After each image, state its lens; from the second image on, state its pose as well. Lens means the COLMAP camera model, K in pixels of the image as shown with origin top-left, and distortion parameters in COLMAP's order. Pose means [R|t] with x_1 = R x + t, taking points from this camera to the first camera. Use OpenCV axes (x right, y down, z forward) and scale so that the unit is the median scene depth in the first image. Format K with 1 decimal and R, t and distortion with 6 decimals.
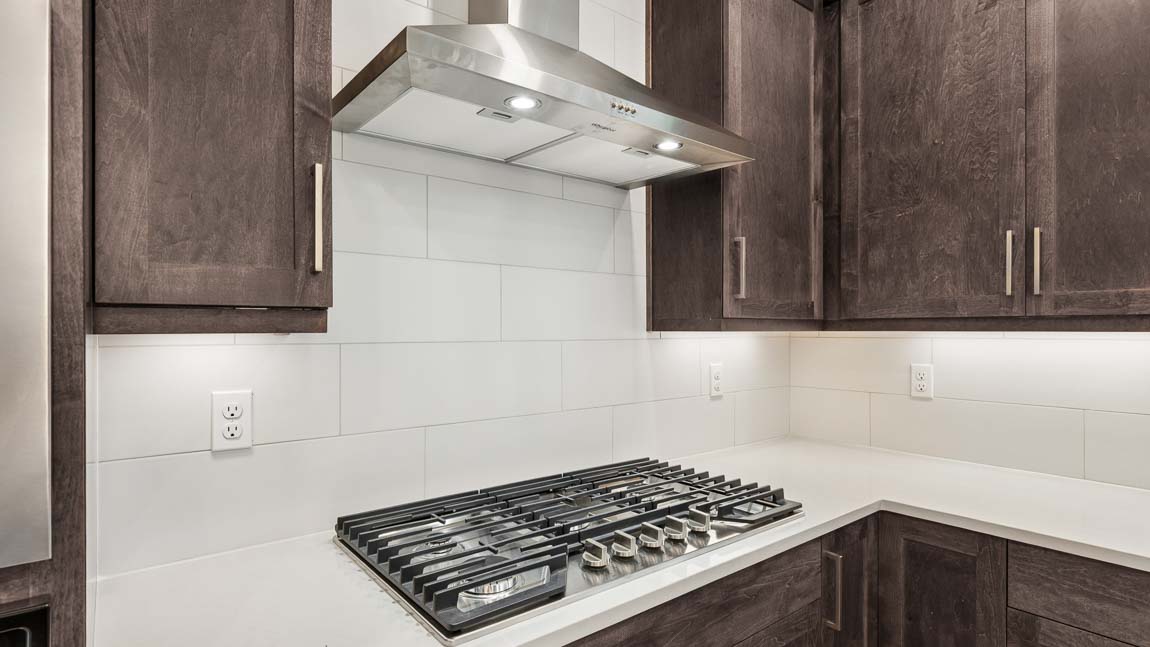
lens RADIAL K [[615.7, 0, 583.6], [0, 615.7, 328.4], [0, 0, 1]] dist [0.005798, 0.006805]
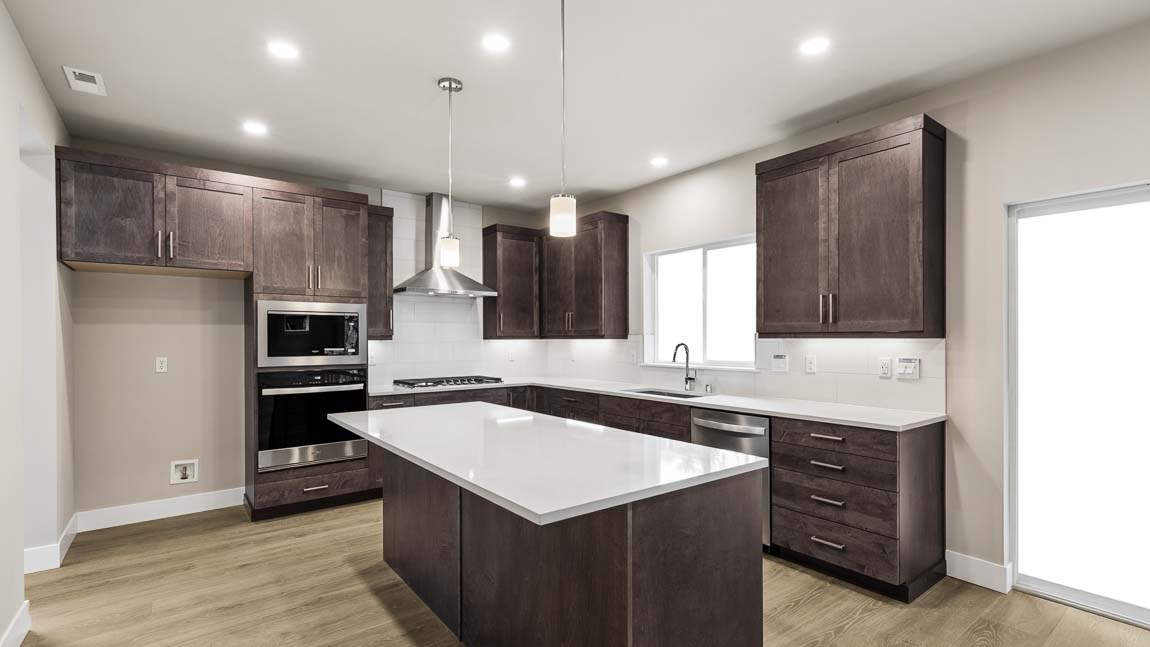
lens RADIAL K [[565.5, 0, 581.2], [0, 565.5, 330.7], [0, 0, 1]] dist [0.012870, -0.003167]
pose [[0.996941, 0.000747, -0.078151, 0.952768], [-0.001604, 0.999939, -0.010914, -0.009854], [0.078138, 0.011006, 0.996882, -2.235269]]
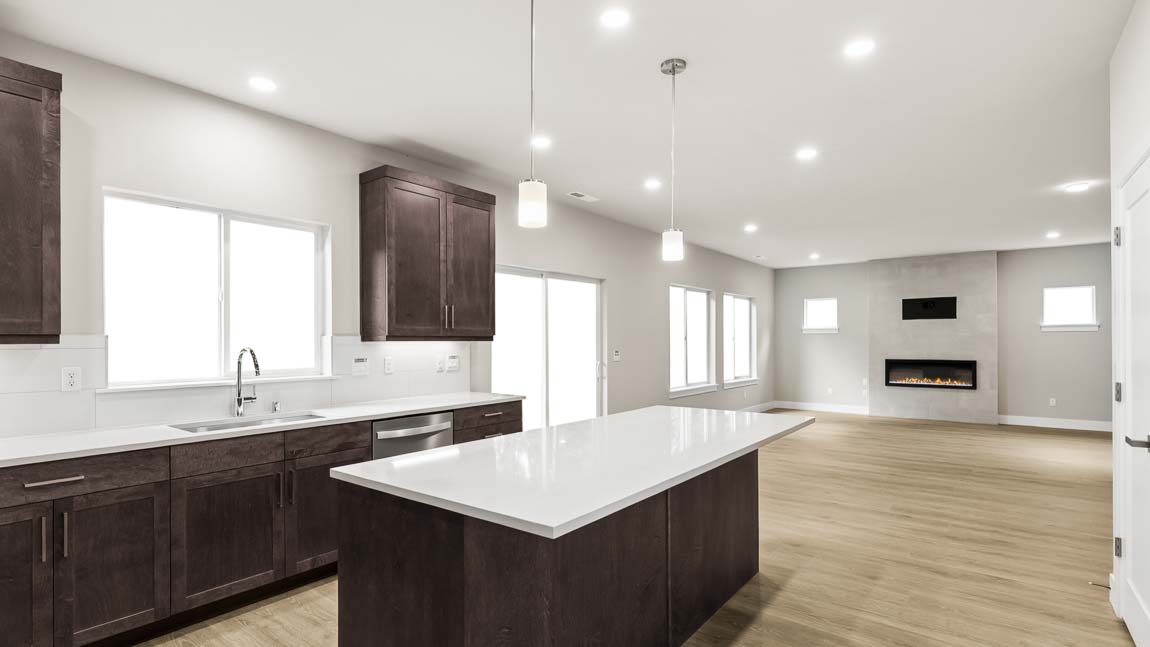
lens RADIAL K [[565.5, 0, 579.9], [0, 565.5, 333.7], [0, 0, 1]] dist [0.012870, -0.003167]
pose [[-0.226802, 0.012411, 0.973862, -0.820660], [-0.002676, 0.999907, -0.013367, -0.008366], [-0.973937, -0.005638, -0.226748, -0.231374]]
